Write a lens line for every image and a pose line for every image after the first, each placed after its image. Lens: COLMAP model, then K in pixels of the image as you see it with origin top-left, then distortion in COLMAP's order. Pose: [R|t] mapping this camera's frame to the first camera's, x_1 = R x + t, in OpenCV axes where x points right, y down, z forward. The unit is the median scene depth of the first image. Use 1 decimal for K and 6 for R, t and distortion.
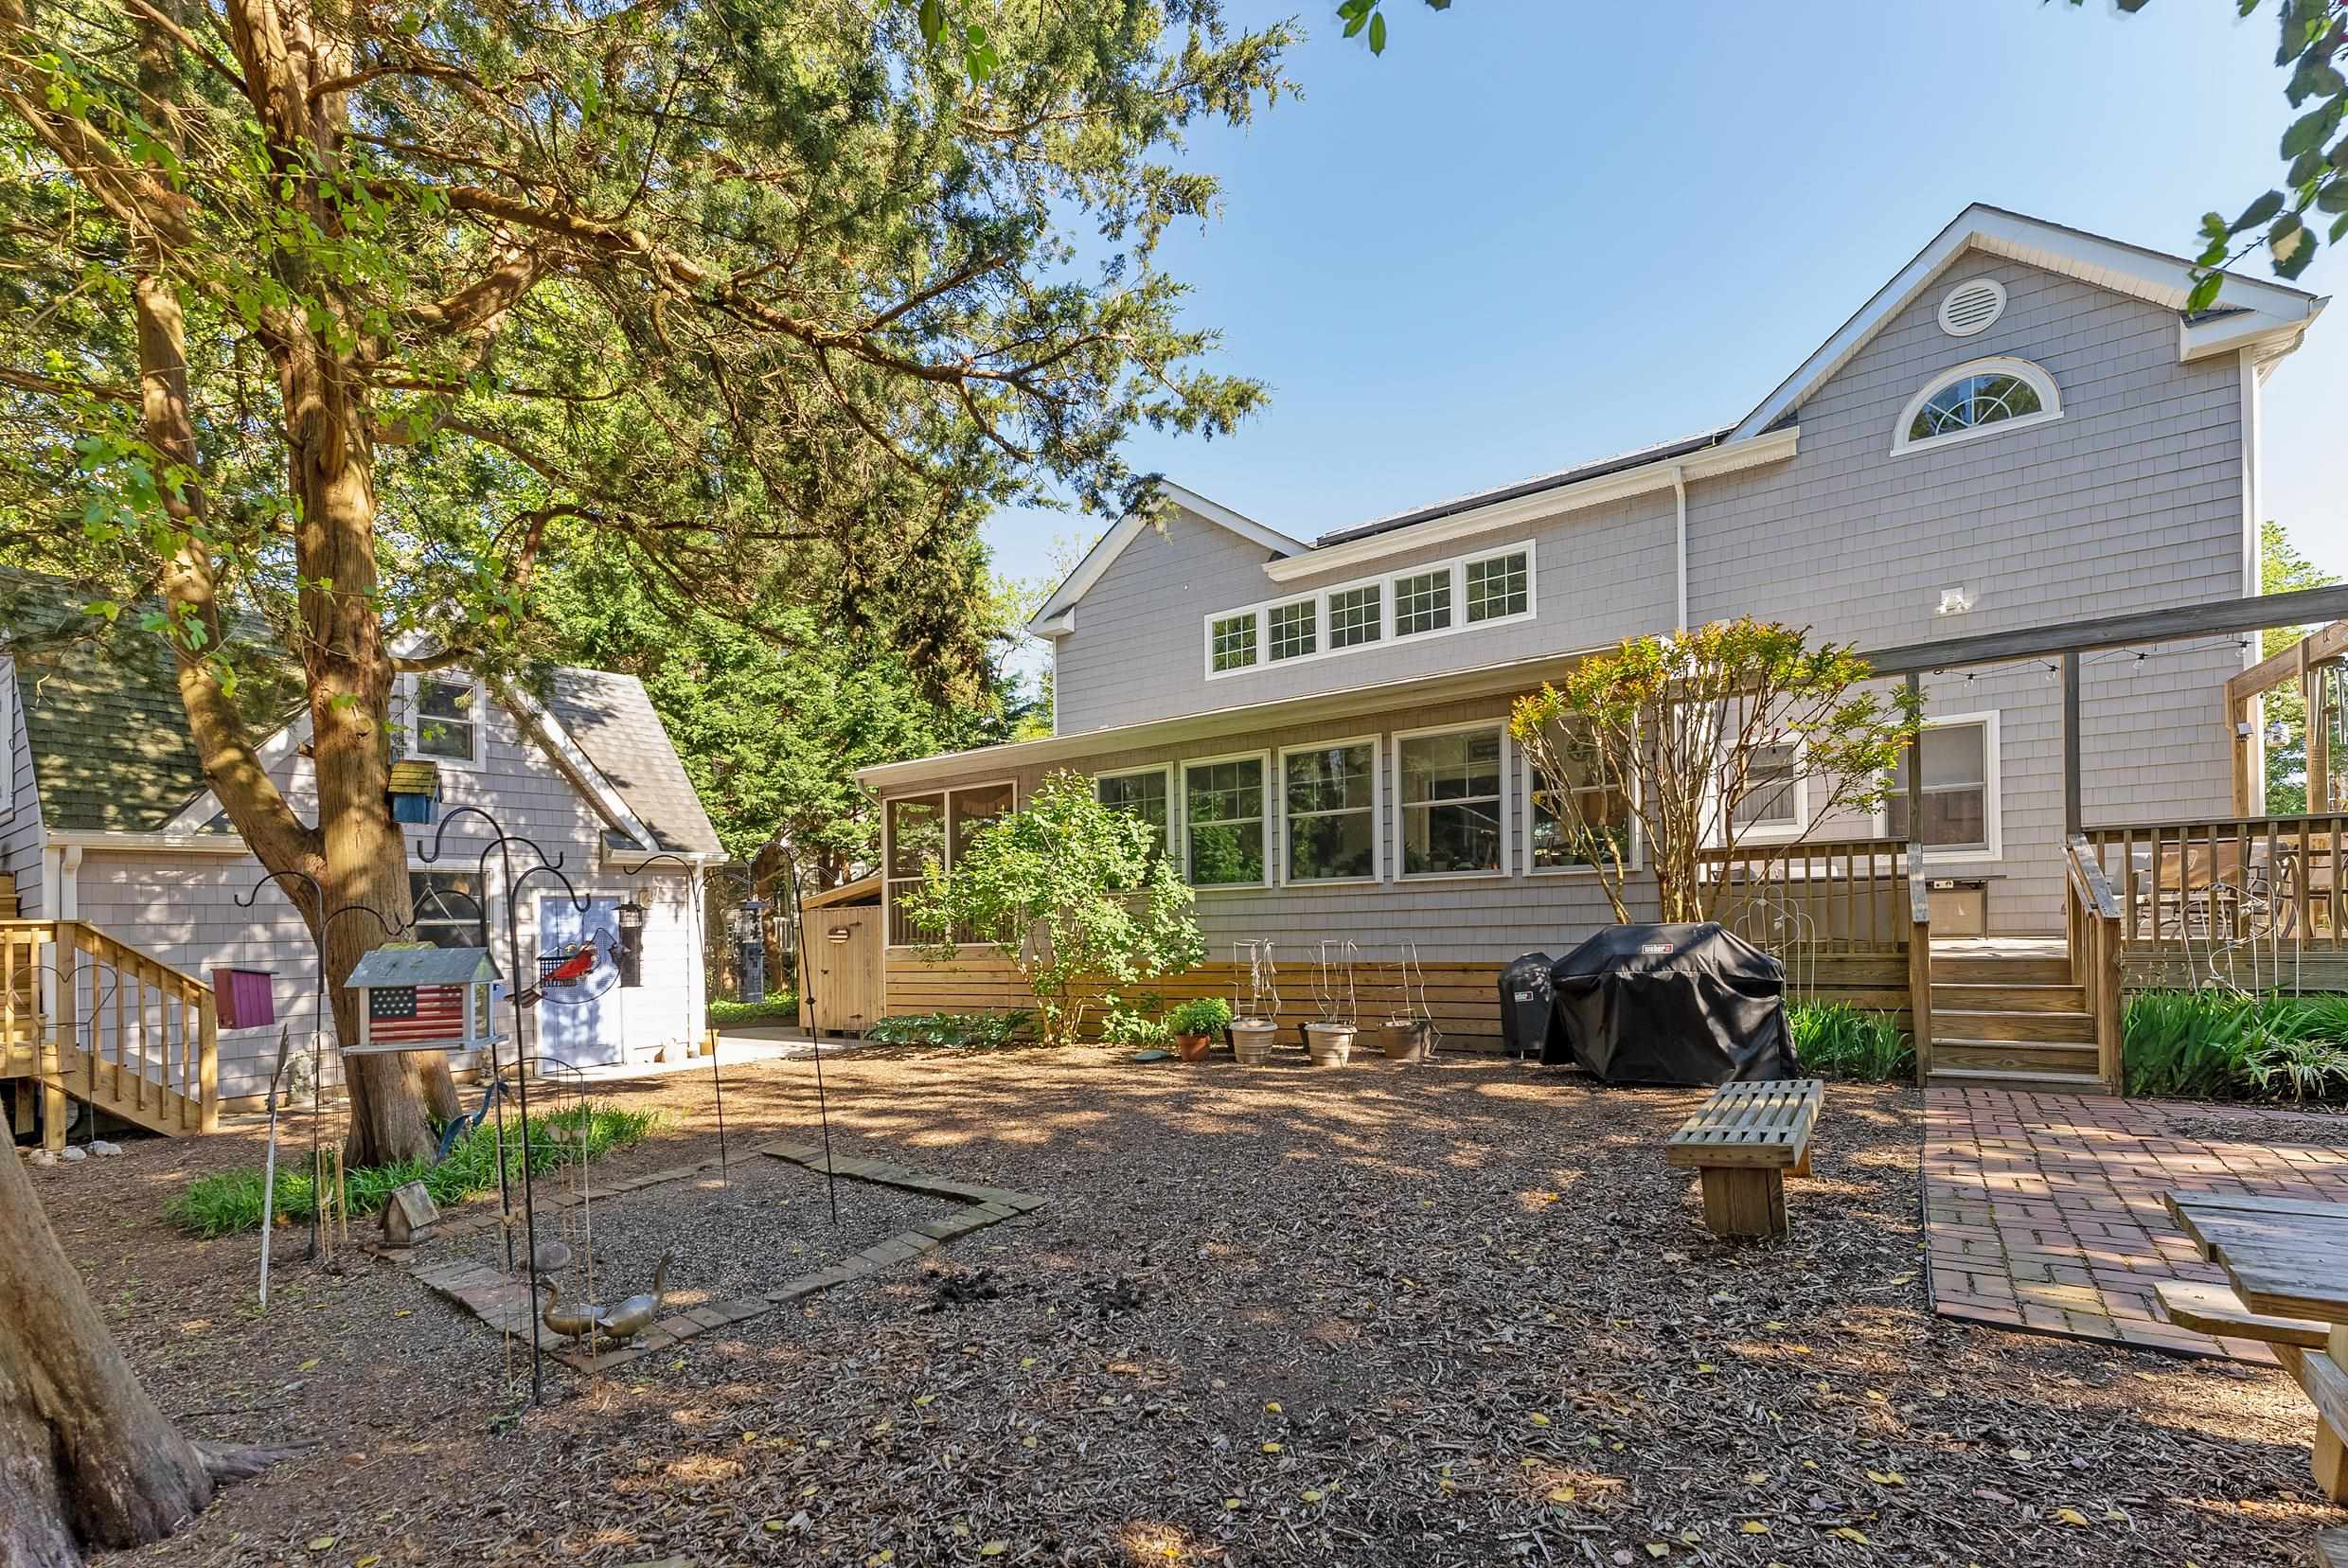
lens RADIAL K [[961.2, 0, 1173.9], [0, 961.2, 907.1], [0, 0, 1]] dist [0.000599, 0.000026]
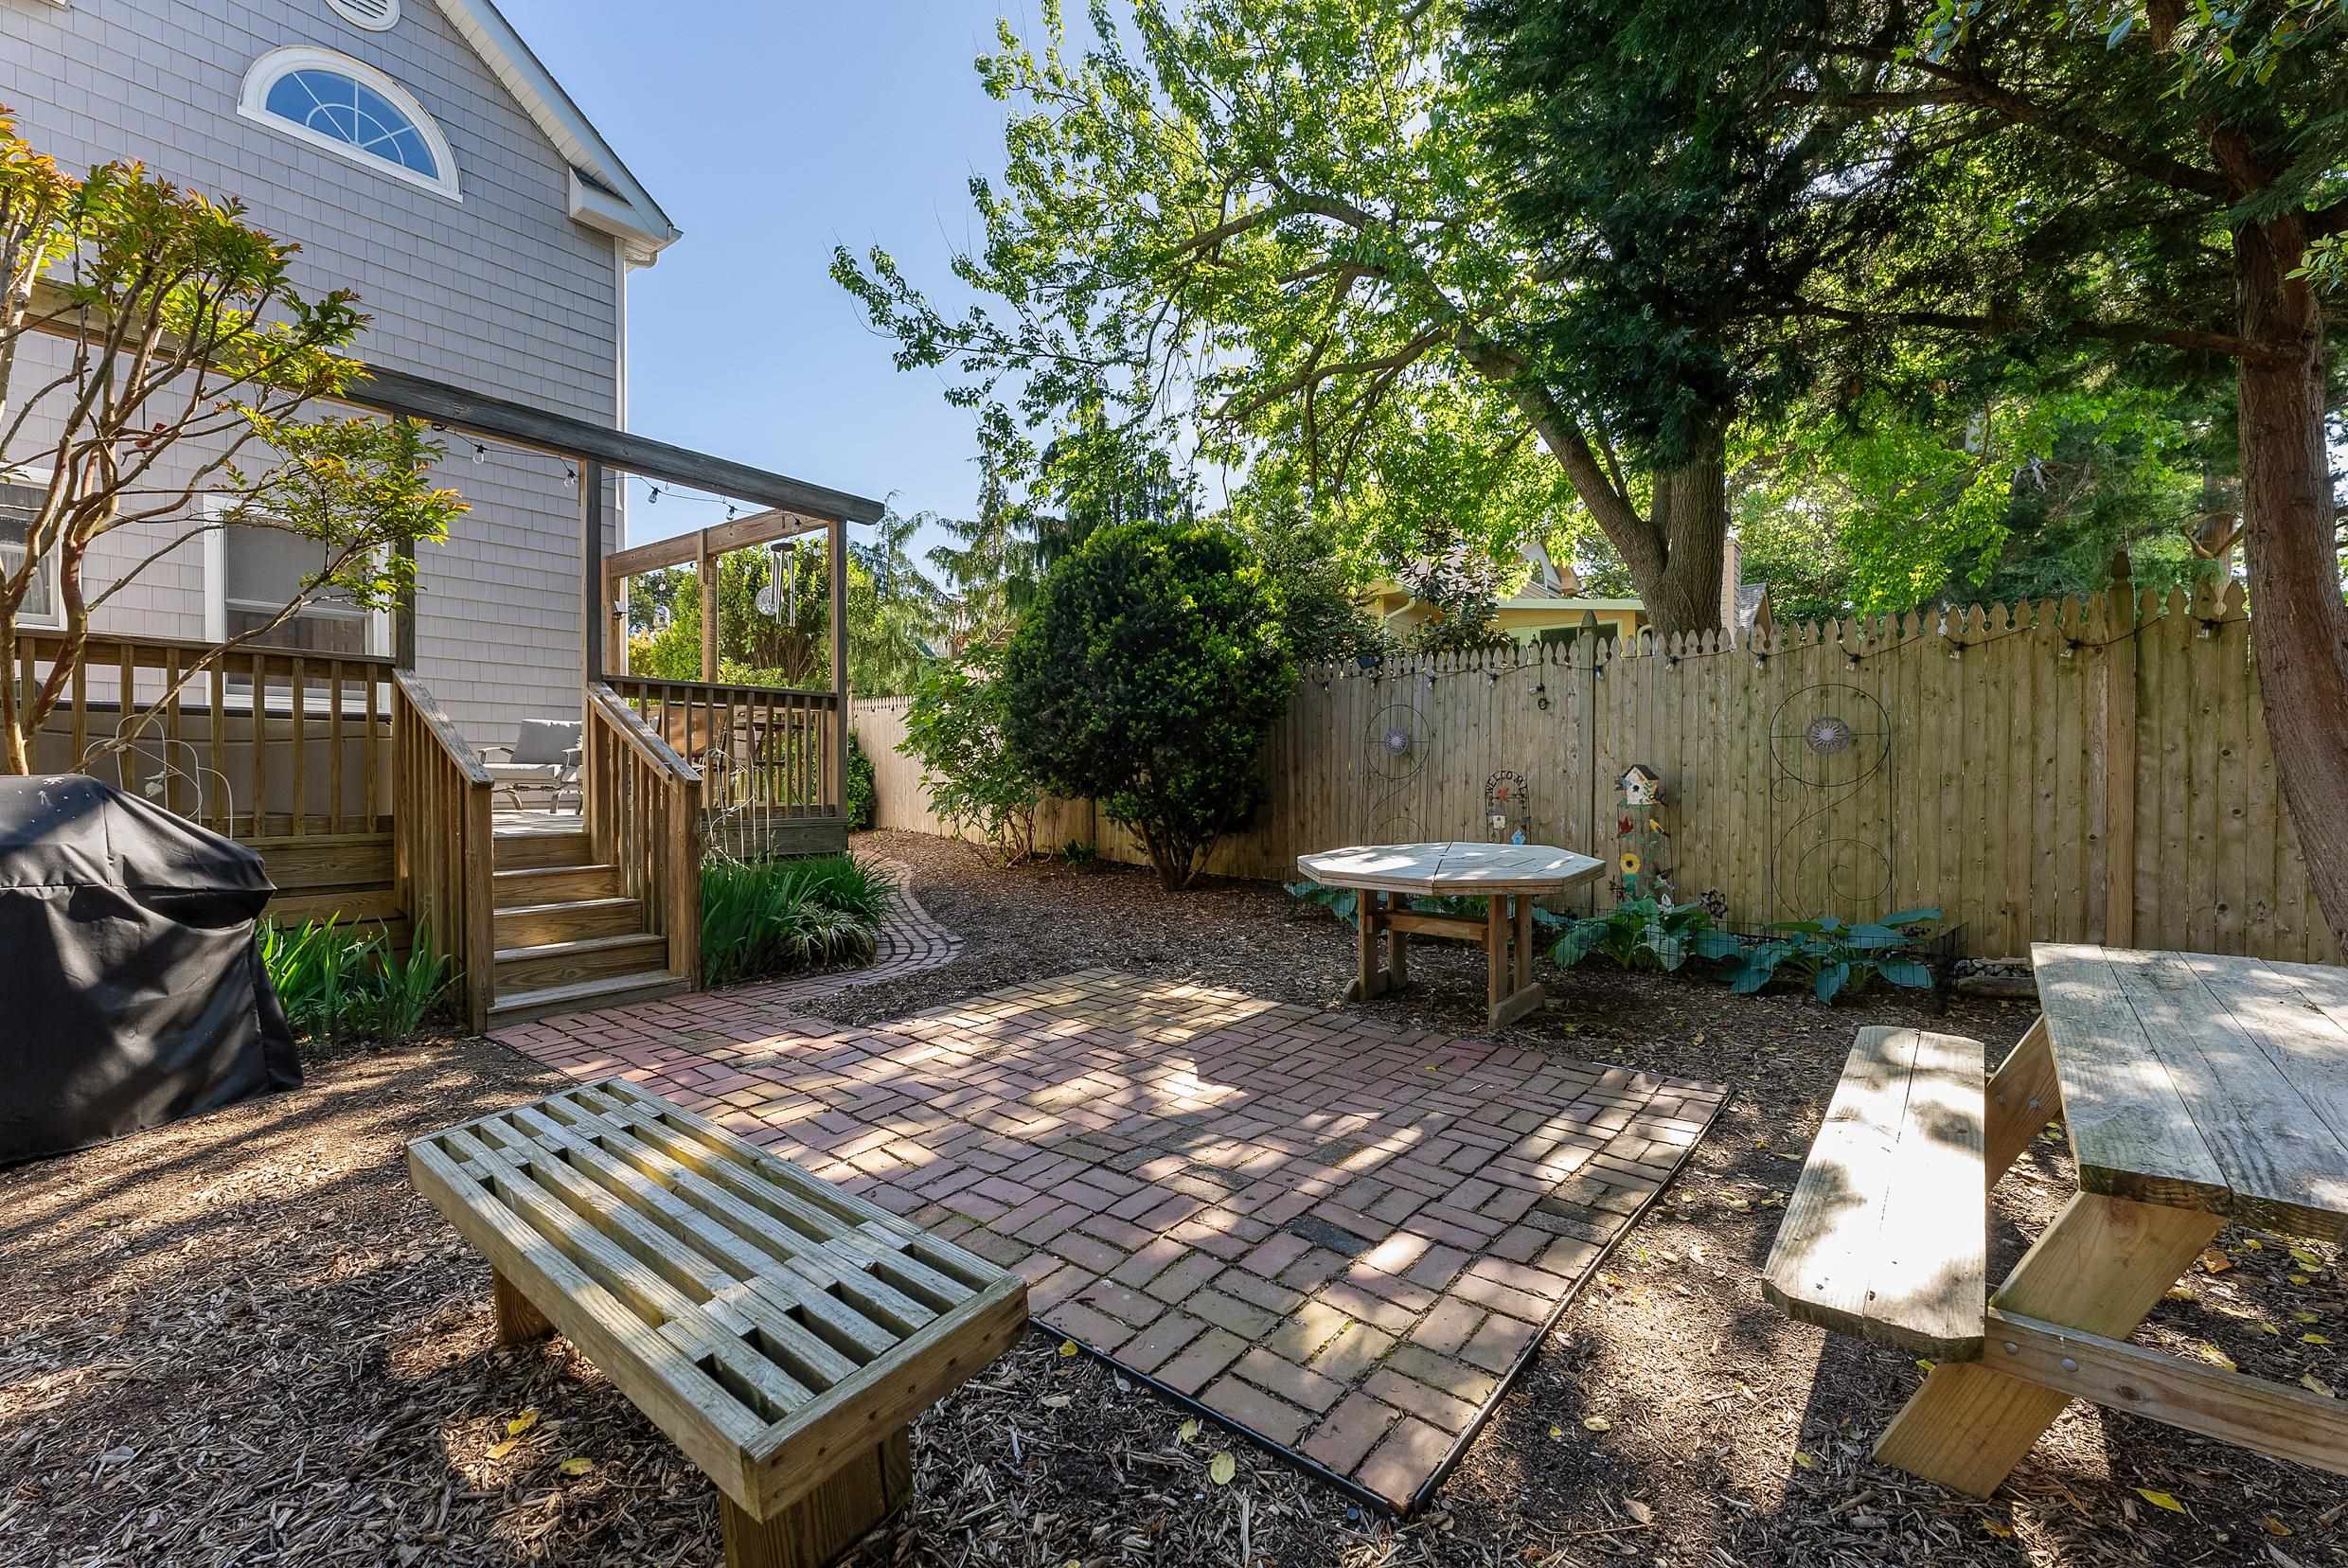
lens RADIAL K [[986.9, 0, 1173.9], [0, 986.9, 814.3], [0, 0, 1]] dist [0.001598, 0.000232]
pose [[0.052696, -0.007771, 0.998580, 0.173184], [-0.011624, 0.999897, 0.008395, 0.035882], [-0.998543, -0.012049, 0.052600, 0.680842]]
